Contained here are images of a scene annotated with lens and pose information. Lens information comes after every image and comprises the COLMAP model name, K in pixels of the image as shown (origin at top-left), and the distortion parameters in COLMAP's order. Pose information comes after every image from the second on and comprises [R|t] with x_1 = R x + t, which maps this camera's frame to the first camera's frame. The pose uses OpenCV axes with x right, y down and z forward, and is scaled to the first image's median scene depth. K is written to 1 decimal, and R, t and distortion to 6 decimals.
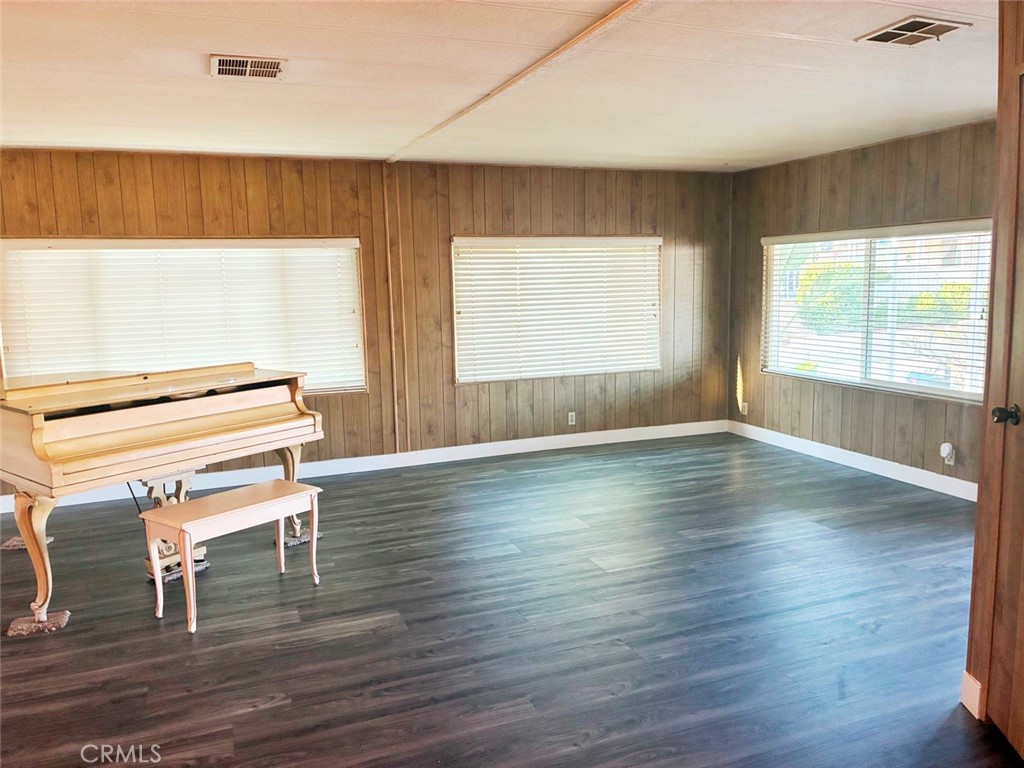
lens RADIAL K [[775.4, 0, 511.4], [0, 775.4, 380.4], [0, 0, 1]] dist [0.048701, -0.064509]
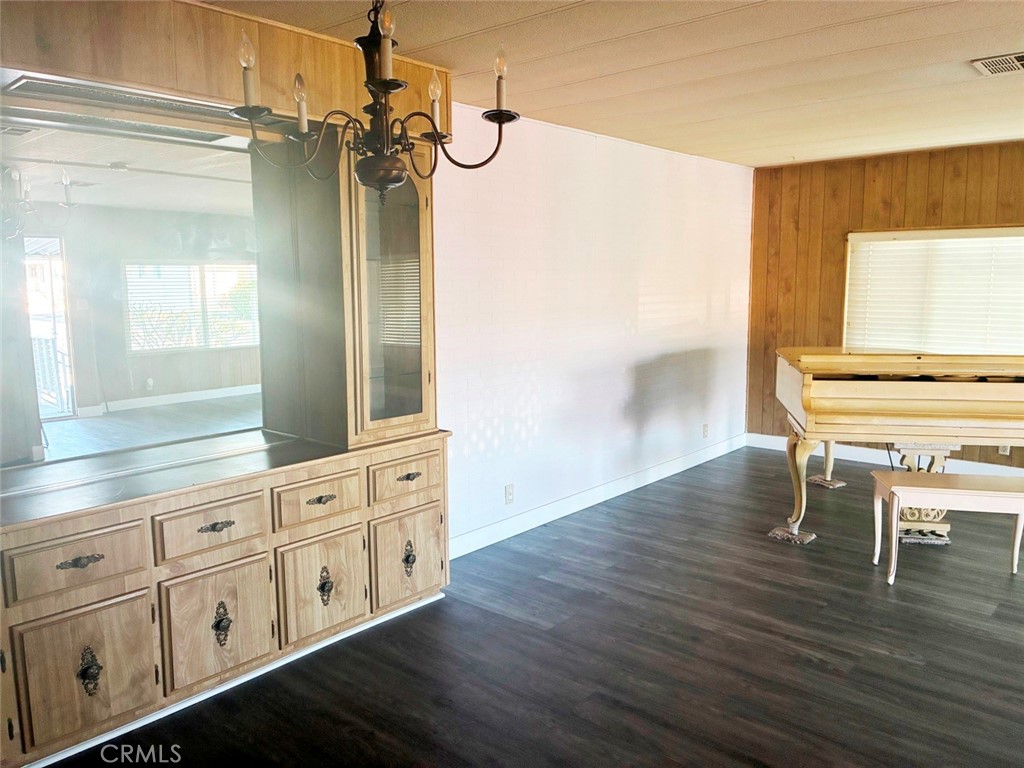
lens RADIAL K [[775.4, 0, 508.3], [0, 775.4, 374.8], [0, 0, 1]] dist [0.048701, -0.064509]
pose [[0.450451, 0.133904, -0.882702, 0.170679], [-0.121490, 0.988685, 0.087984, -0.004217], [0.884497, 0.067607, 0.461622, -0.014729]]
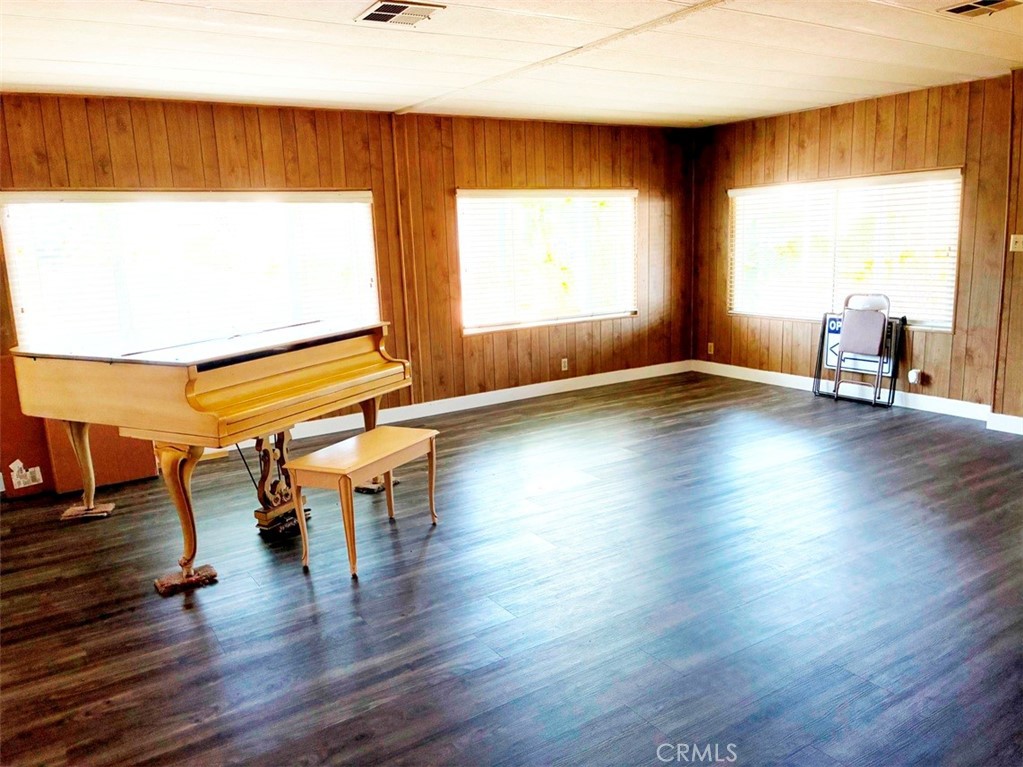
lens RADIAL K [[774.6, 0, 511.9], [0, 774.6, 385.8], [0, 0, 1]] dist [0.048701, -0.064509]
pose [[0.980803, -0.051792, 0.187999, -0.222071], [0.041441, 0.997422, 0.058580, 0.015645], [-0.190549, -0.049665, 0.980421, -0.023286]]
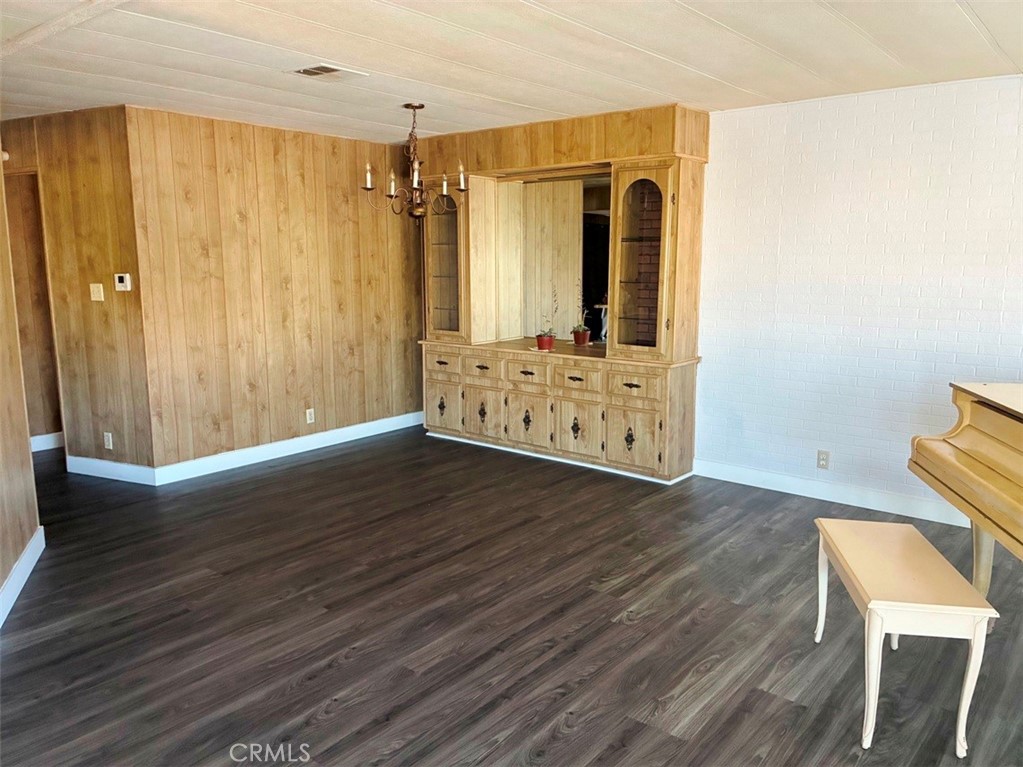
lens RADIAL K [[774.6, 0, 514.2], [0, 774.6, 379.3], [0, 0, 1]] dist [0.048701, -0.064509]
pose [[-0.874333, 0.104897, -0.473856, 0.167117], [-0.039577, 0.957701, 0.285031, -0.120186], [0.483711, 0.267966, -0.833197, 0.856265]]
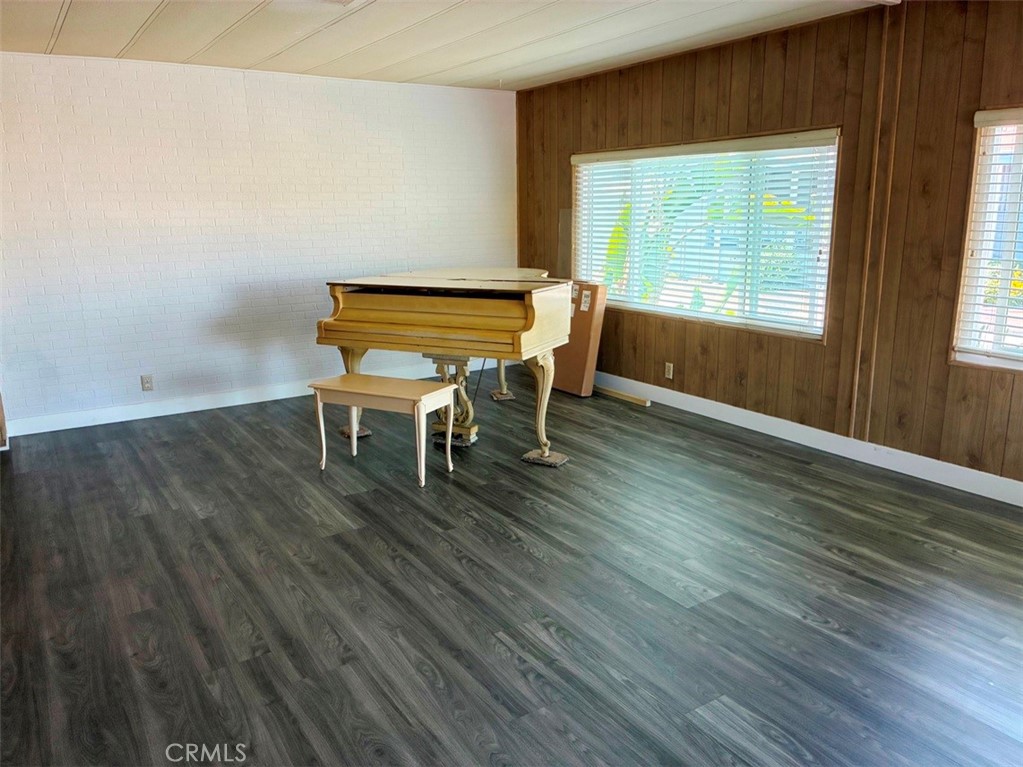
lens RADIAL K [[774.6, 0, 515.6], [0, 774.6, 378.7], [0, 0, 1]] dist [0.048701, -0.064509]
pose [[0.198474, 0.233786, -0.951815, 0.485070], [-0.121810, 0.969489, 0.212728, -0.076767], [0.972507, 0.073719, 0.220896, 0.576612]]
